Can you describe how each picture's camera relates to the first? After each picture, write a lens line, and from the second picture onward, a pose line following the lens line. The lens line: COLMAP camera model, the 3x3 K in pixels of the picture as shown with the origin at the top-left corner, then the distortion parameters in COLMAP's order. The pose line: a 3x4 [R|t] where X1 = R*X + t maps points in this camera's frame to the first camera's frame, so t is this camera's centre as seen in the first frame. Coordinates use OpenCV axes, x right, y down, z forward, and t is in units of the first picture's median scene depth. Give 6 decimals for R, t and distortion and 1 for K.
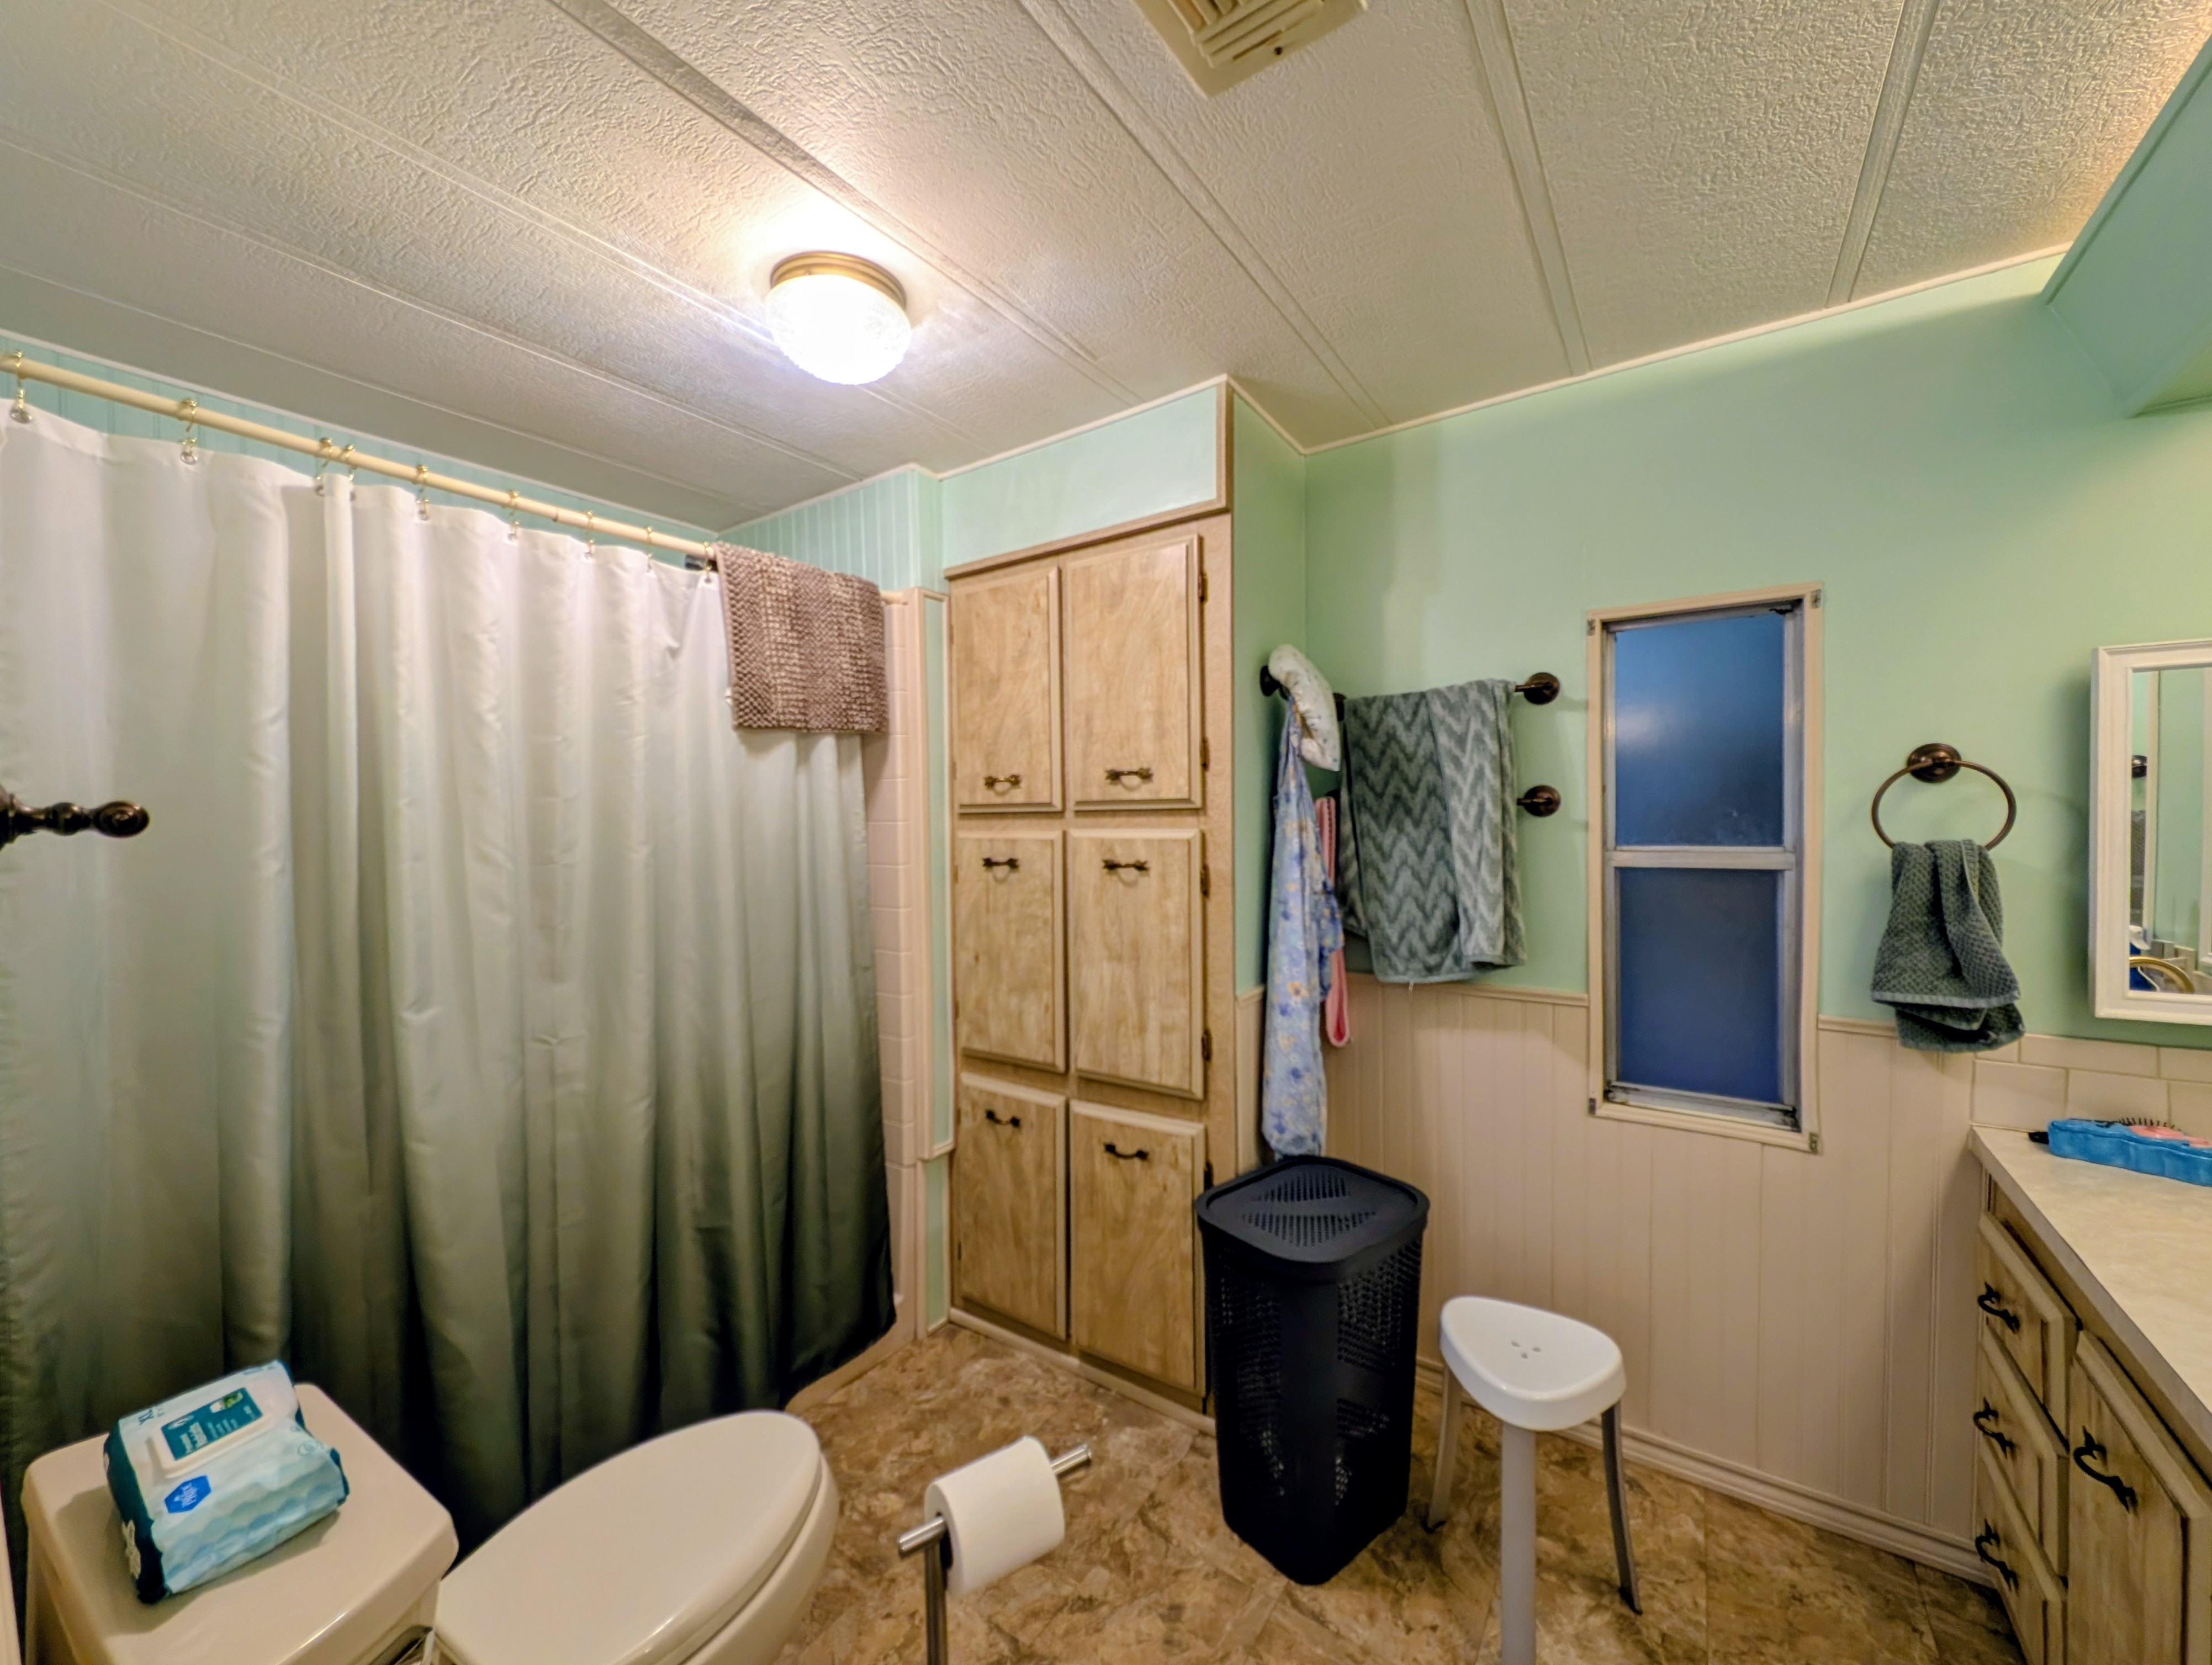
lens RADIAL K [[850.9, 0, 1096.6], [0, 850.9, 834.3], [0, 0, 1]] dist [0.007860, -0.002787]
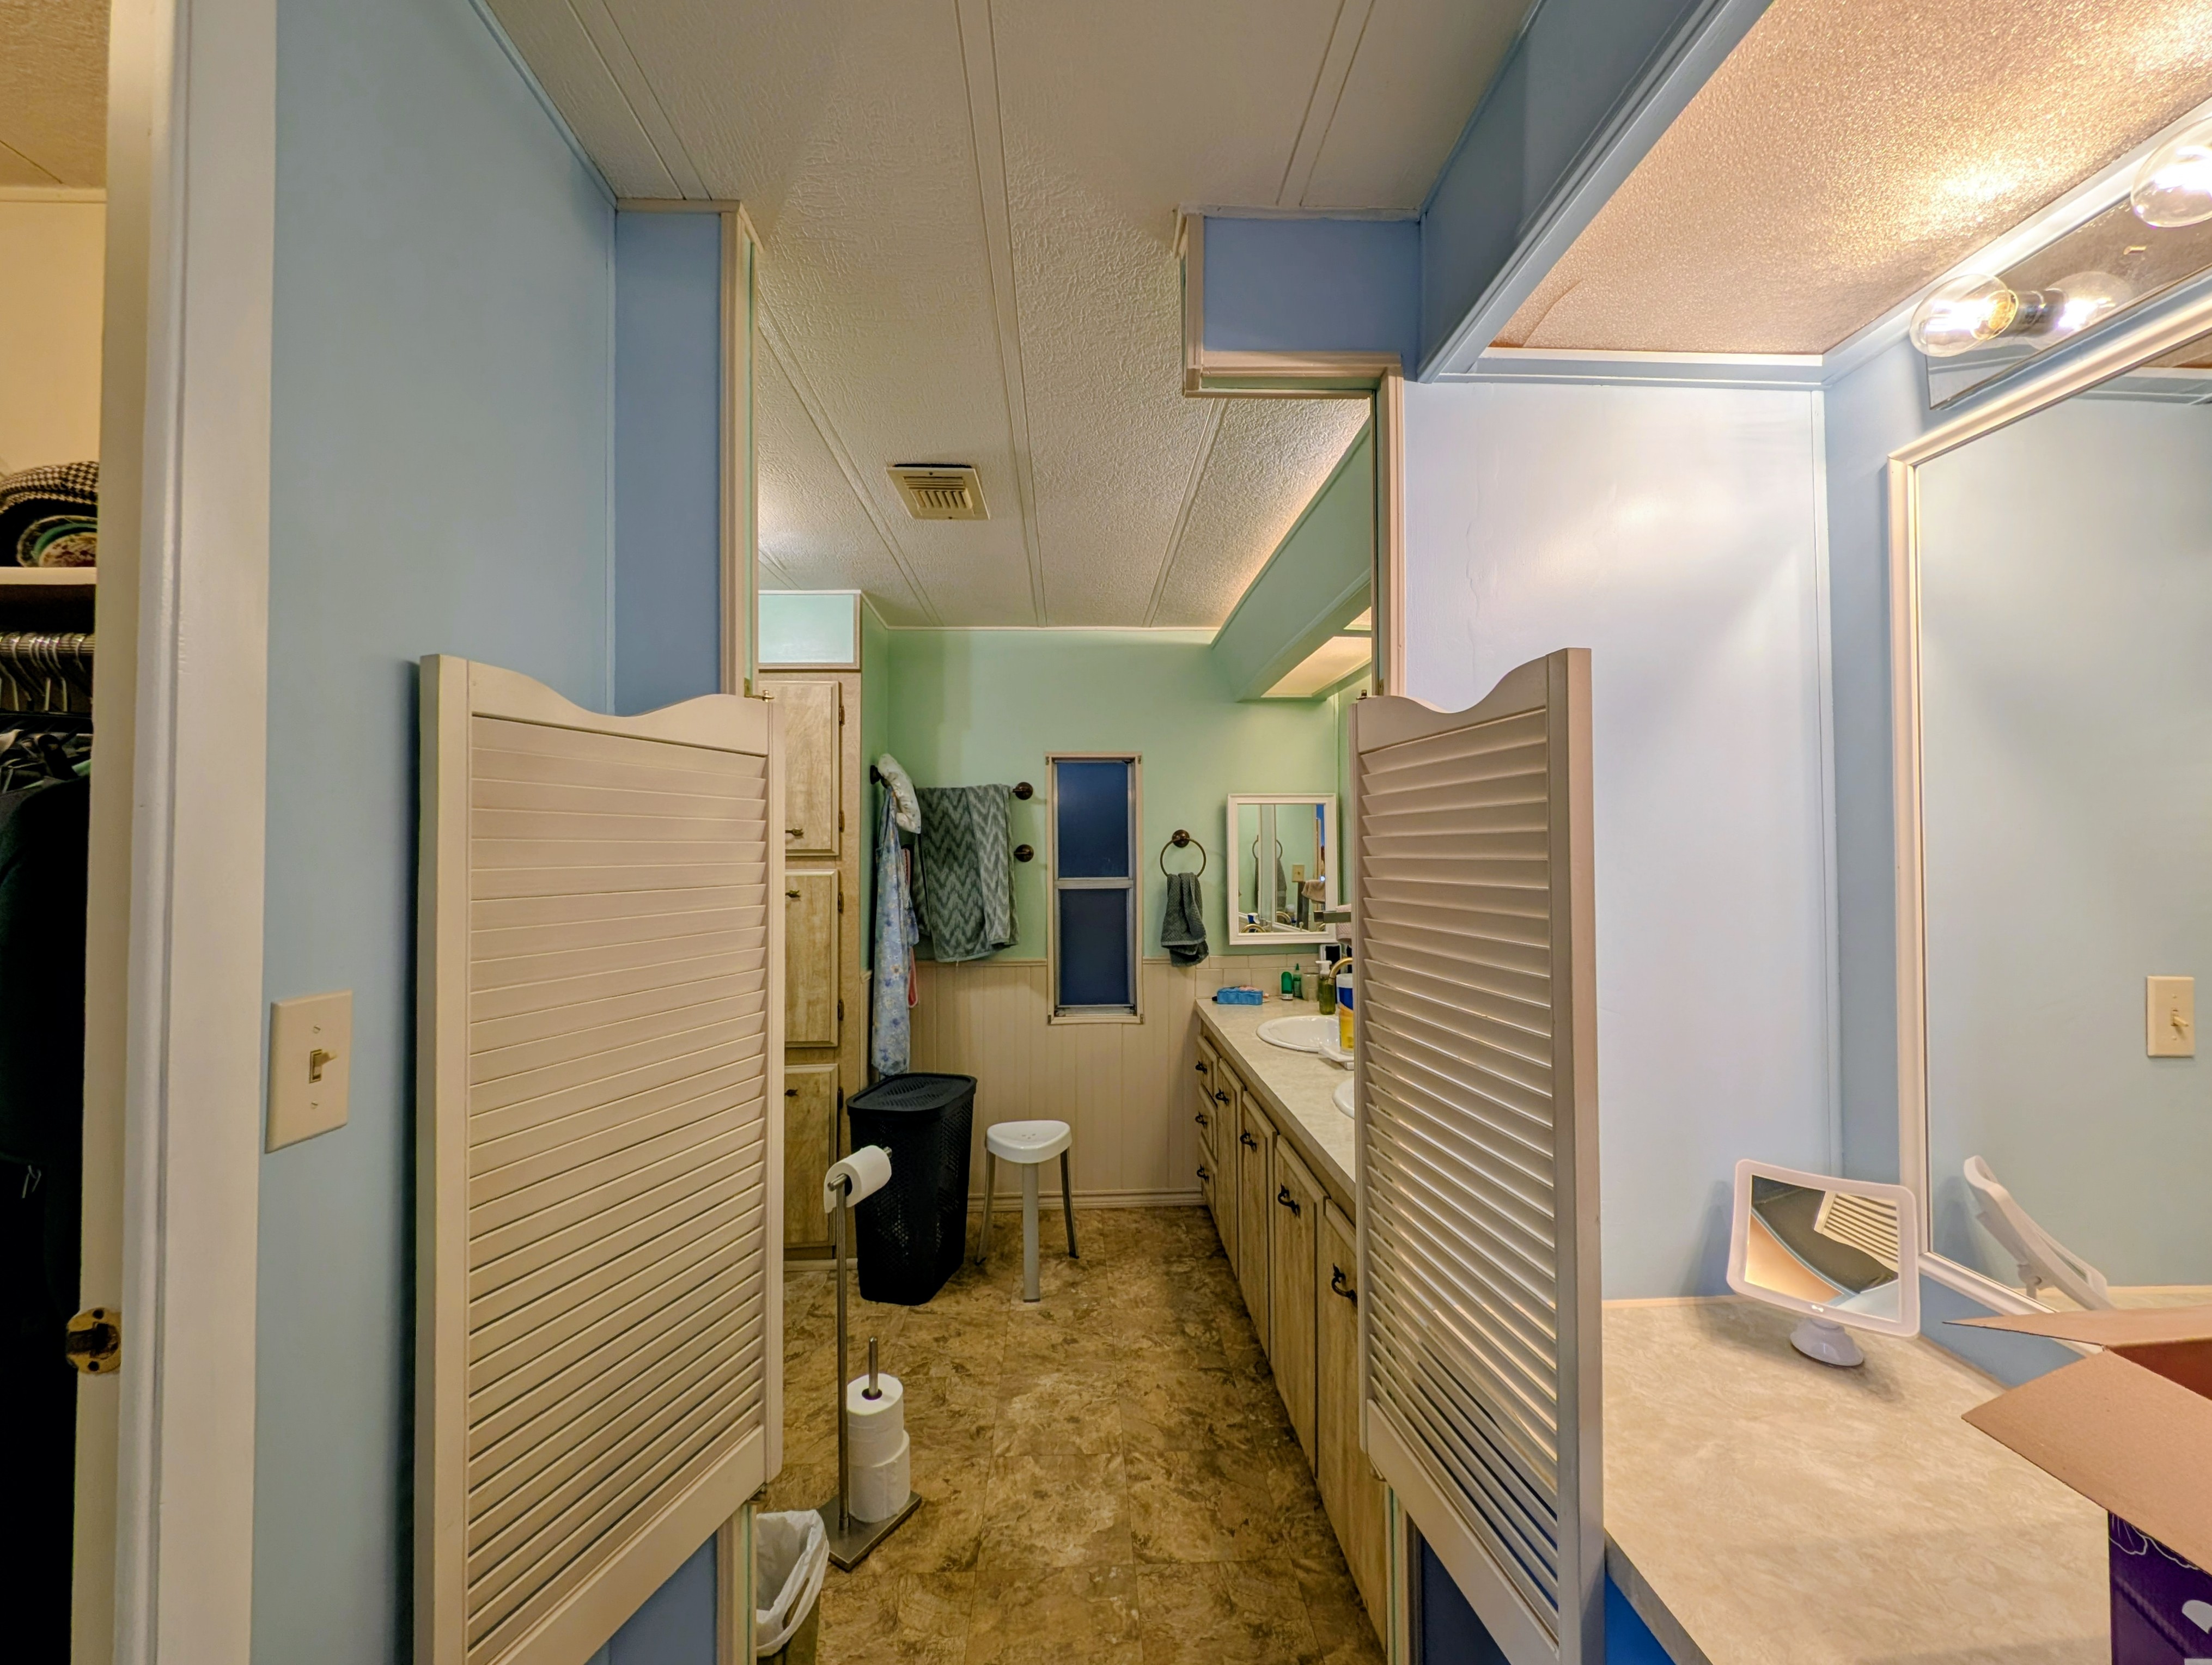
lens RADIAL K [[851.0, 0, 1105.1], [0, 851.0, 838.9], [0, 0, 1]] dist [0.007860, -0.002787]
pose [[0.794024, 0.018720, 0.607599, -0.435786], [0.009792, 0.999002, -0.043575, 0.010966], [-0.607808, 0.040549, 0.793048, -0.528897]]
